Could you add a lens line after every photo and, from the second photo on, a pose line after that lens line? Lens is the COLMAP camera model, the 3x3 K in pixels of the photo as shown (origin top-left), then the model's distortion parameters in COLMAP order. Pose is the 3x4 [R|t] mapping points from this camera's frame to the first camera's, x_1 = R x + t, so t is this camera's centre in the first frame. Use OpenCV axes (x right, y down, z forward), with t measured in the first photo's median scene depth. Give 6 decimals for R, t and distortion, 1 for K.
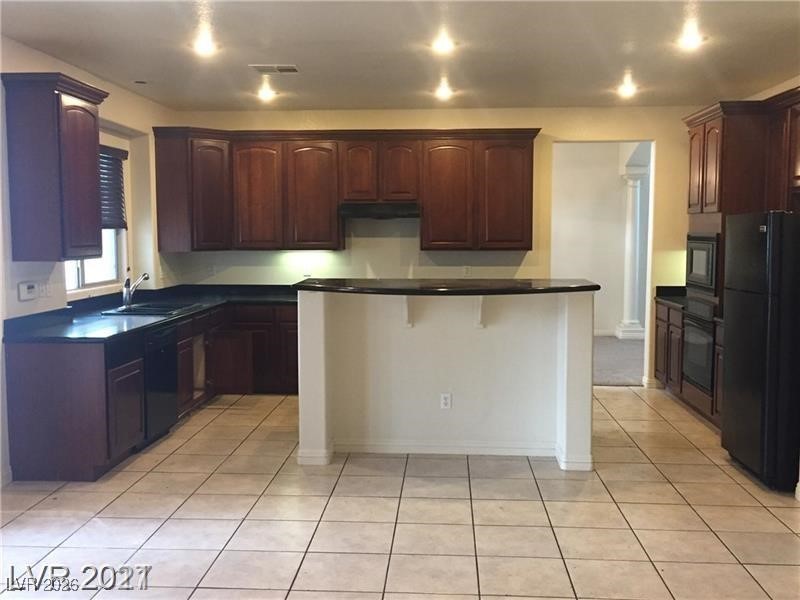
lens RADIAL K [[810.9, 0, 401.6], [0, 810.9, 299.1], [0, 0, 1]] dist [0.043463, 0.000000]
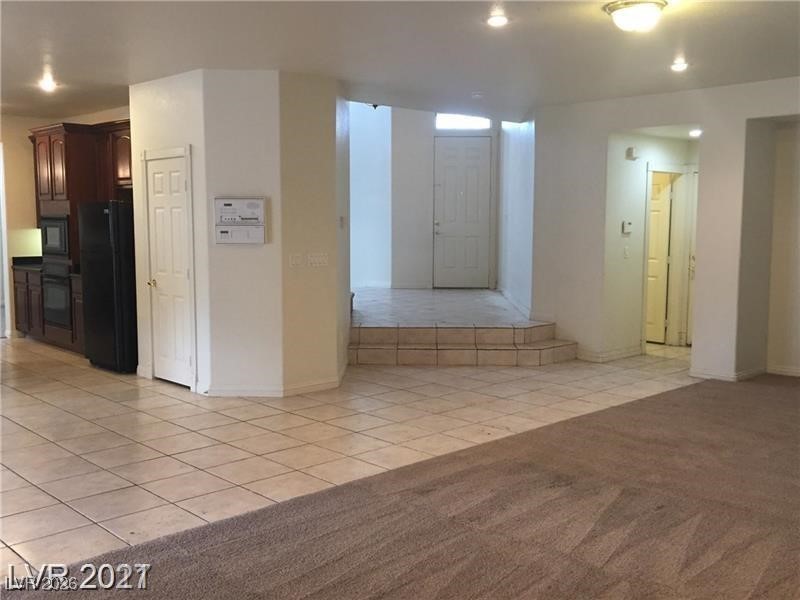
lens RADIAL K [[810.9, 0, 400.8], [0, 810.9, 299.8], [0, 0, 1]] dist [0.043463, 0.000000]
pose [[0.680287, -0.067842, 0.729799, -0.255957], [0.057659, 0.997575, 0.038987, 0.043045], [-0.730674, 0.015557, 0.682549, -0.378085]]
